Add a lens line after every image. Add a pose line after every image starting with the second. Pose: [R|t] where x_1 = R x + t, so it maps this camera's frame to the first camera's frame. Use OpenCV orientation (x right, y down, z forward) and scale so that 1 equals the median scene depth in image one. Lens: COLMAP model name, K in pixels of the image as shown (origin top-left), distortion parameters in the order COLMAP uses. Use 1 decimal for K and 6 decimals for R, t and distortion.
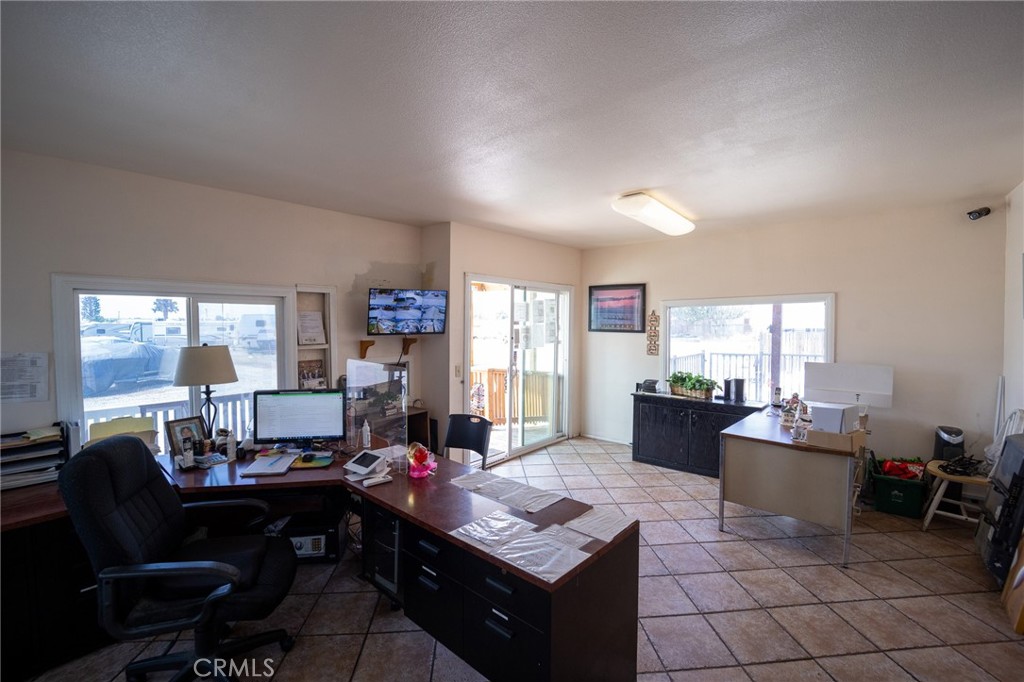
lens RADIAL K [[432.7, 0, 512.1], [0, 432.7, 338.5], [0, 0, 1]] dist [-0.003306, -0.000427]
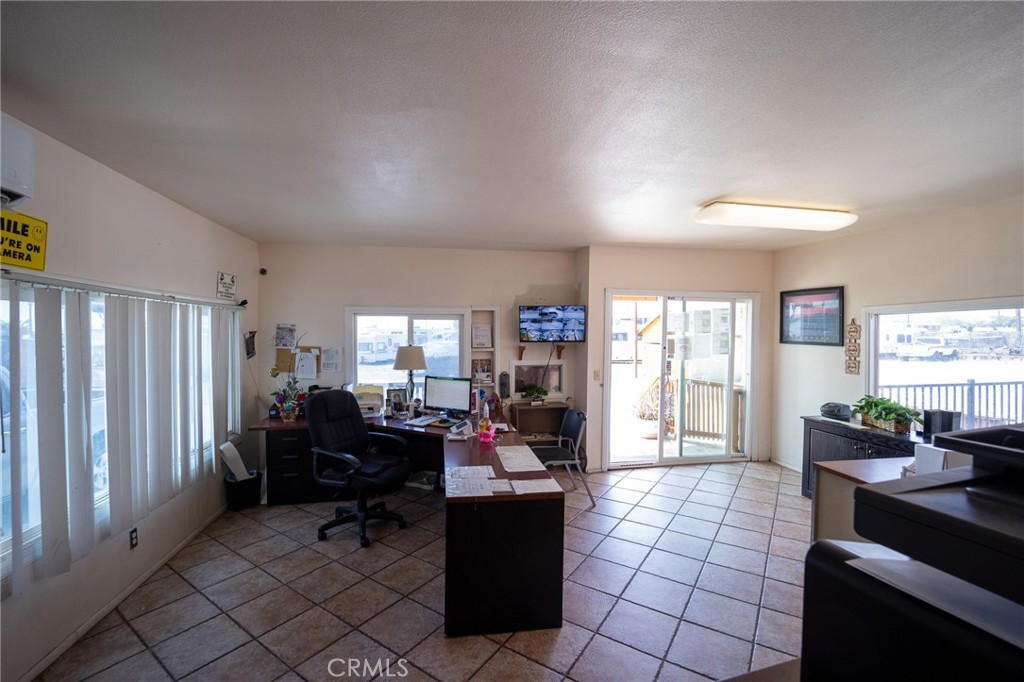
lens RADIAL K [[432.7, 0, 514.6], [0, 432.7, 340.2], [0, 0, 1]] dist [-0.003306, -0.000427]
pose [[0.791935, 0.015429, -0.610411, 0.415566], [-0.026821, 0.999595, -0.009531, -0.000414], [0.610016, 0.023920, 0.792028, -0.037711]]
